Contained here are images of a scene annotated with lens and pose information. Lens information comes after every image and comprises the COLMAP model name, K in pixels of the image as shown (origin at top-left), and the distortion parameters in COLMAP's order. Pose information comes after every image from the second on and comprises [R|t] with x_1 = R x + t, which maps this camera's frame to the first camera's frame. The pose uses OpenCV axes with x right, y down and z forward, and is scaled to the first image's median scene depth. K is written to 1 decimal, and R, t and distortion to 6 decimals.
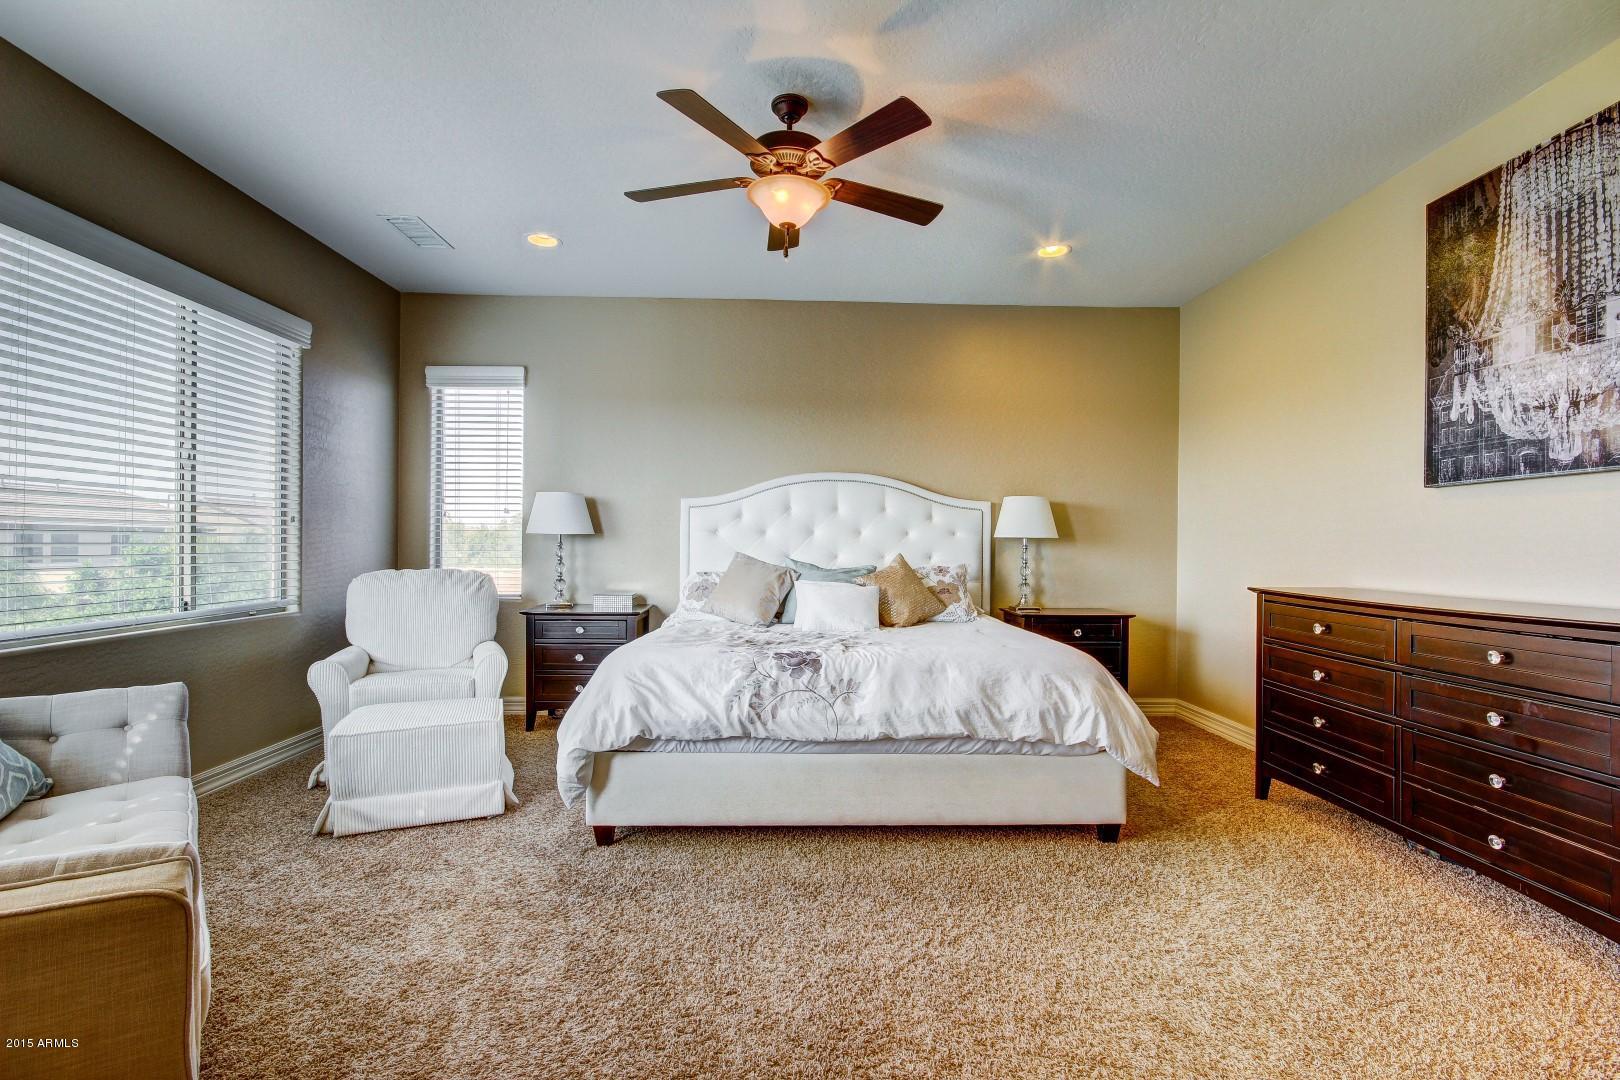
lens RADIAL K [[756.7, 0, 806.1], [0, 756.7, 541.2], [0, 0, 1]] dist [0.002200, -0.001548]
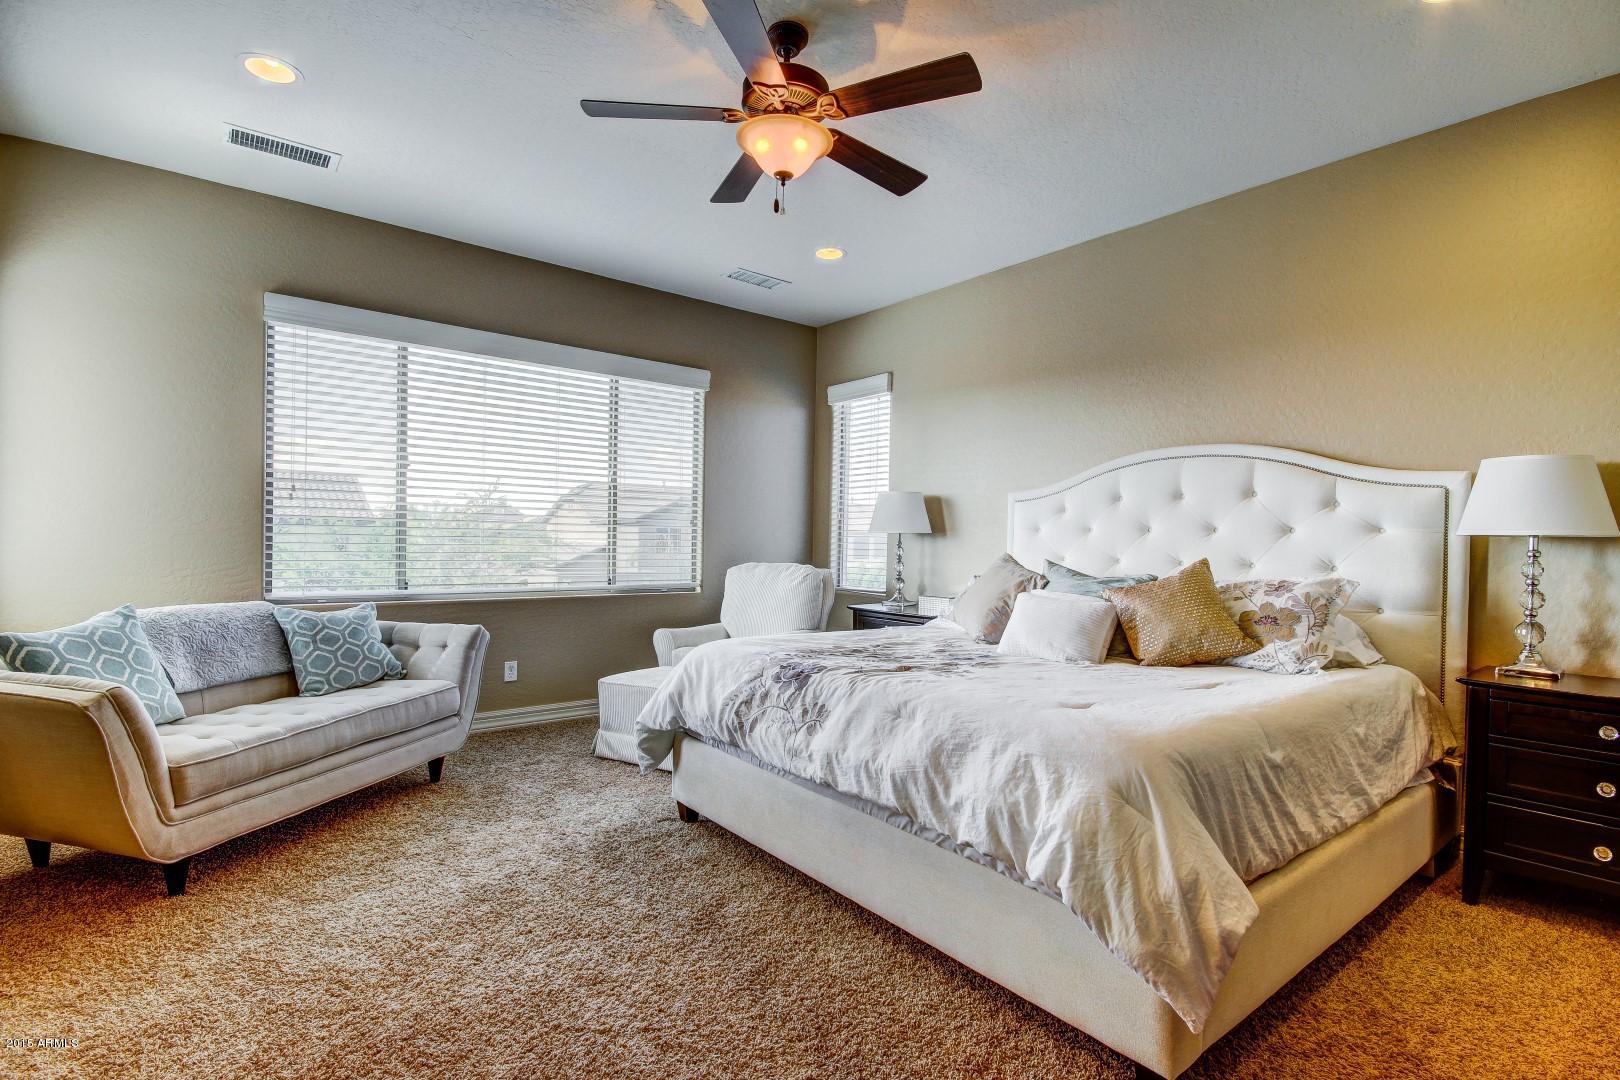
lens RADIAL K [[756.7, 0, 808.6], [0, 756.7, 543.9], [0, 0, 1]] dist [0.002200, -0.001548]
pose [[0.602650, 0.005142, -0.797989, 0.576361], [-0.008270, 0.999966, 0.000198, 0.007939], [0.797963, 0.006480, 0.602672, 0.412457]]
